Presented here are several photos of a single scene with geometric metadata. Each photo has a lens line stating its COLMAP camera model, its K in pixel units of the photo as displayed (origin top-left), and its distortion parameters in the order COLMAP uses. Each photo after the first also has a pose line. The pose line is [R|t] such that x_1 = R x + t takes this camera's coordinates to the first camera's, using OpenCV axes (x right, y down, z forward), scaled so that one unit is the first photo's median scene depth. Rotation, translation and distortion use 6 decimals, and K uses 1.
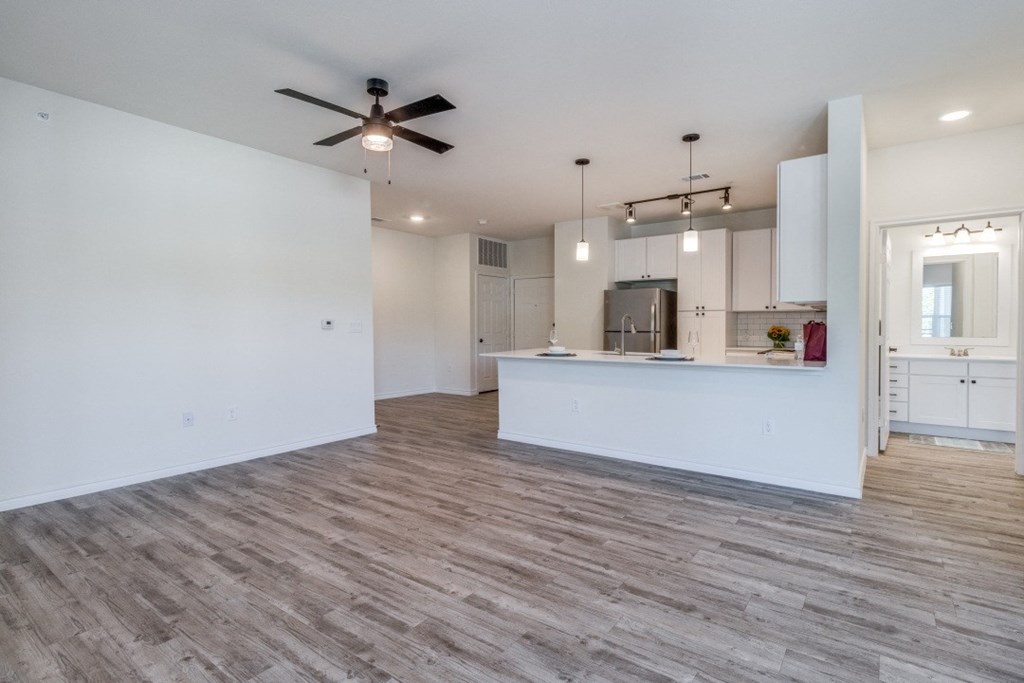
lens RADIAL K [[498.2, 0, 510.4], [0, 498.2, 328.1], [0, 0, 1]] dist [-0.002193, 0.000082]
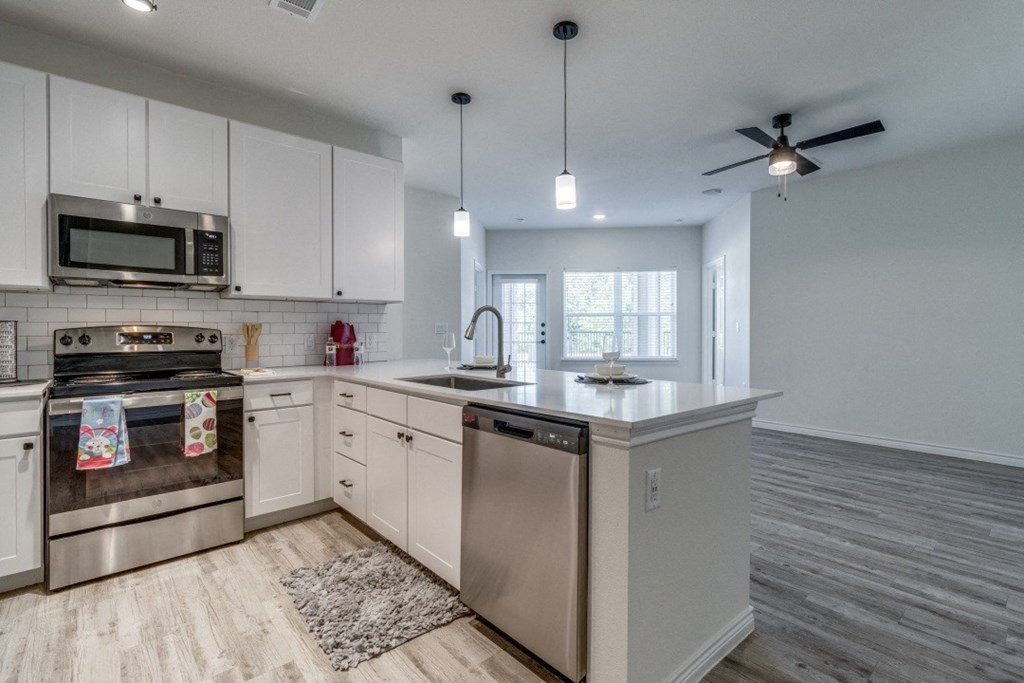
lens RADIAL K [[470.3, 0, 512.0], [0, 470.3, 341.5], [0, 0, 1]] dist [0.003282, 0.000343]
pose [[-0.976203, -0.004534, 0.216812, 0.117415], [0.002581, 0.999468, 0.032525, -0.018360], [-0.216844, 0.032310, -0.975671, 2.083147]]
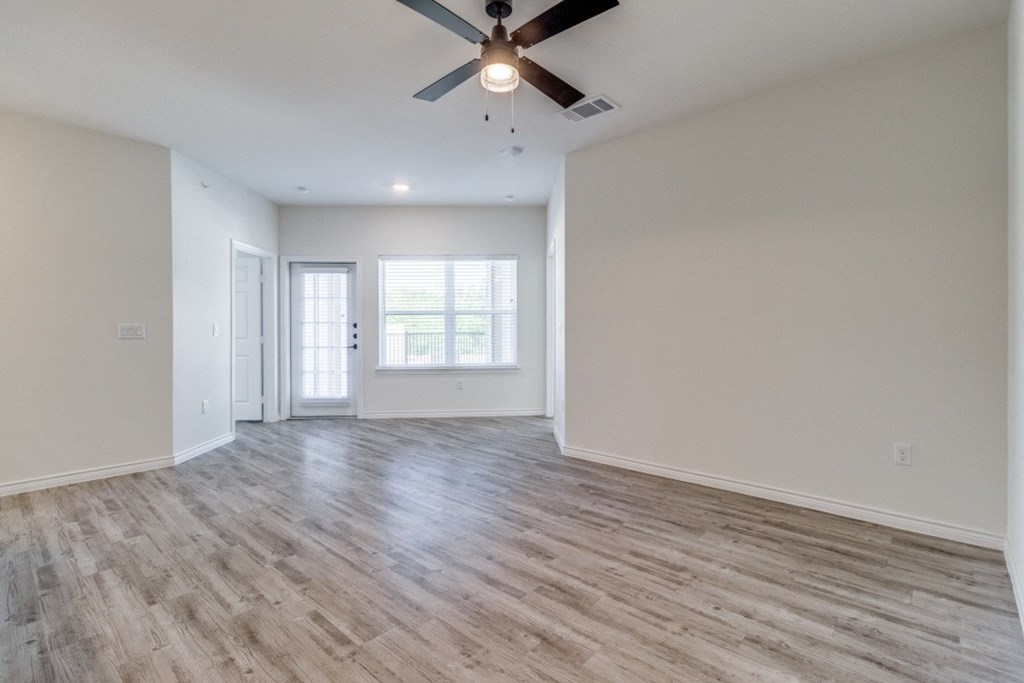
lens RADIAL K [[470.3, 0, 512.0], [0, 470.3, 341.5], [0, 0, 1]] dist [0.003282, 0.000343]
pose [[-0.994645, 0.002056, 0.103331, -0.327913], [0.005638, 0.999393, 0.034383, -0.021334], [-0.103198, 0.034781, -0.994053, 1.587493]]
